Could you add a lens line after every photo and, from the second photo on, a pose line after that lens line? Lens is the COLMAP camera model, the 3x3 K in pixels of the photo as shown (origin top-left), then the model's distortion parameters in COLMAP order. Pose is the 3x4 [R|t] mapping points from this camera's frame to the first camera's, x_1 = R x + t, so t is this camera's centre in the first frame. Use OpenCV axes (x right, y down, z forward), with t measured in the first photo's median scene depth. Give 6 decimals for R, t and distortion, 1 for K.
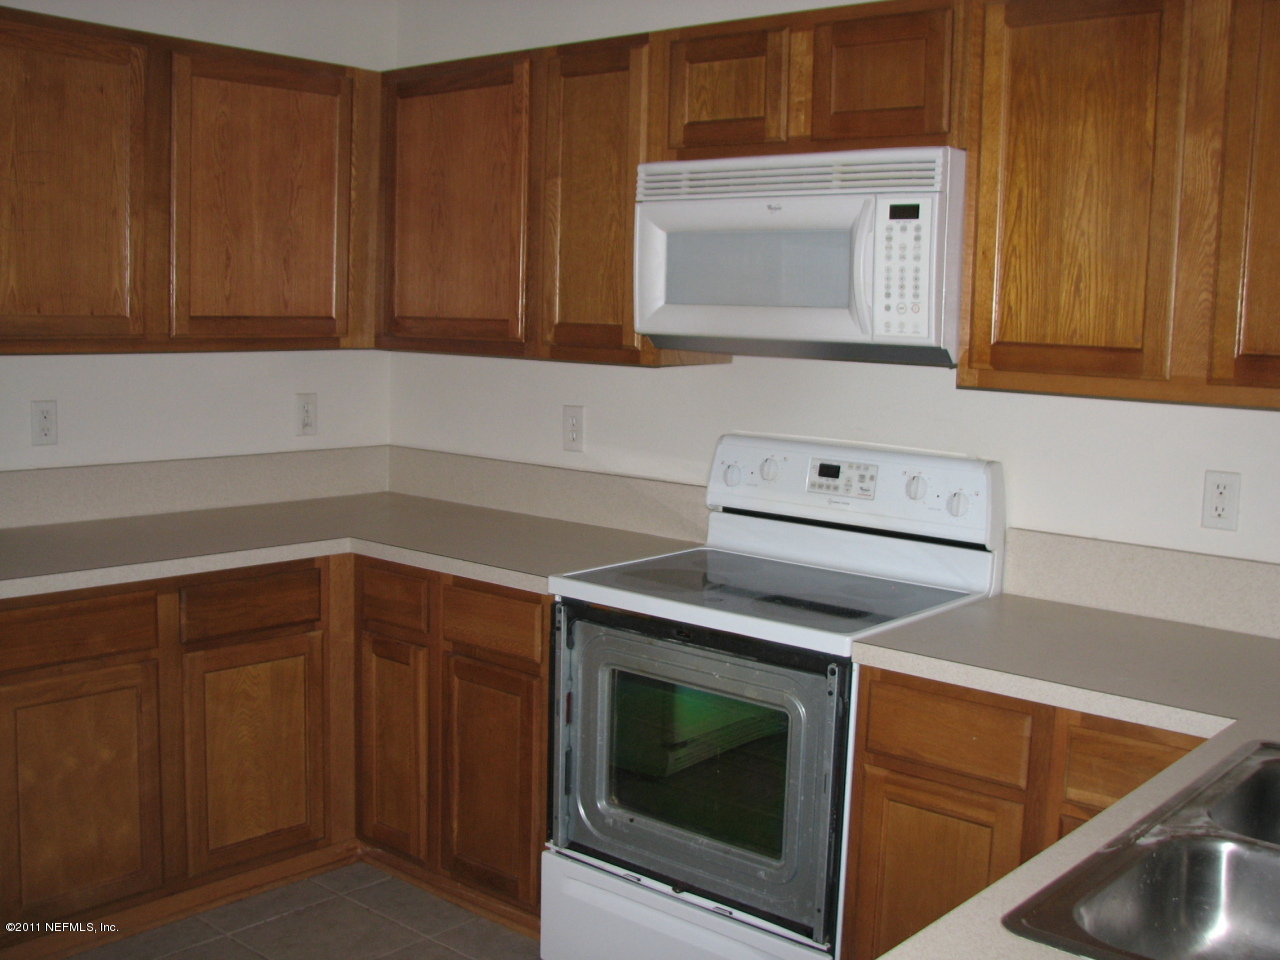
lens RADIAL K [[1454.4, 0, 640.0], [0, 1454.4, 480.0], [0, 0, 1]] dist [-0.193780, 0.293263]
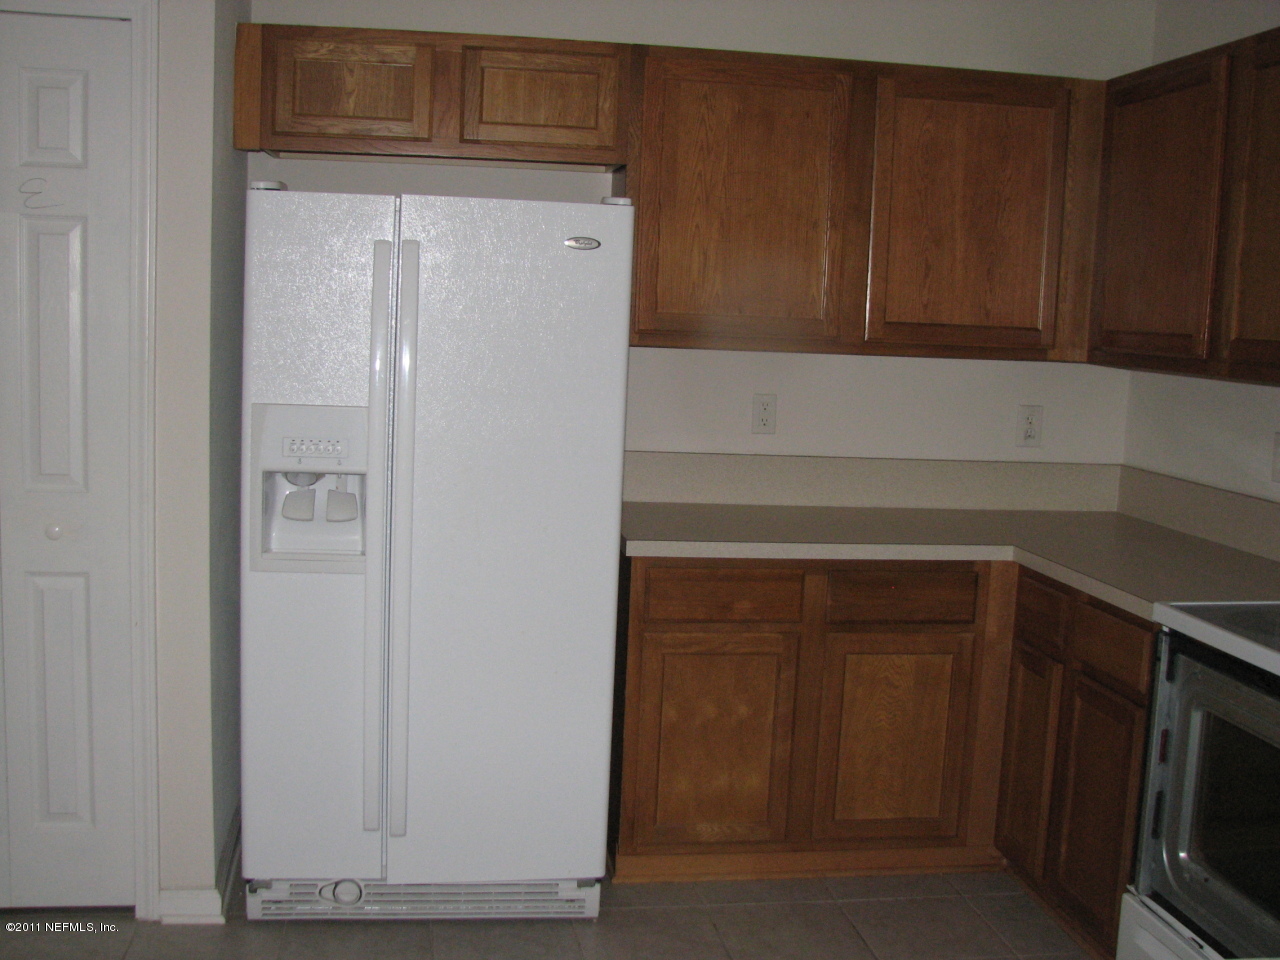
lens RADIAL K [[1454.4, 0, 640.0], [0, 1454.4, 480.0], [0, 0, 1]] dist [-0.193780, 0.293263]
pose [[0.753699, 0.079754, -0.652363, 0.262366], [-0.095452, 0.995369, 0.011408, 0.008081], [0.650251, 0.053671, 0.757821, 0.072723]]
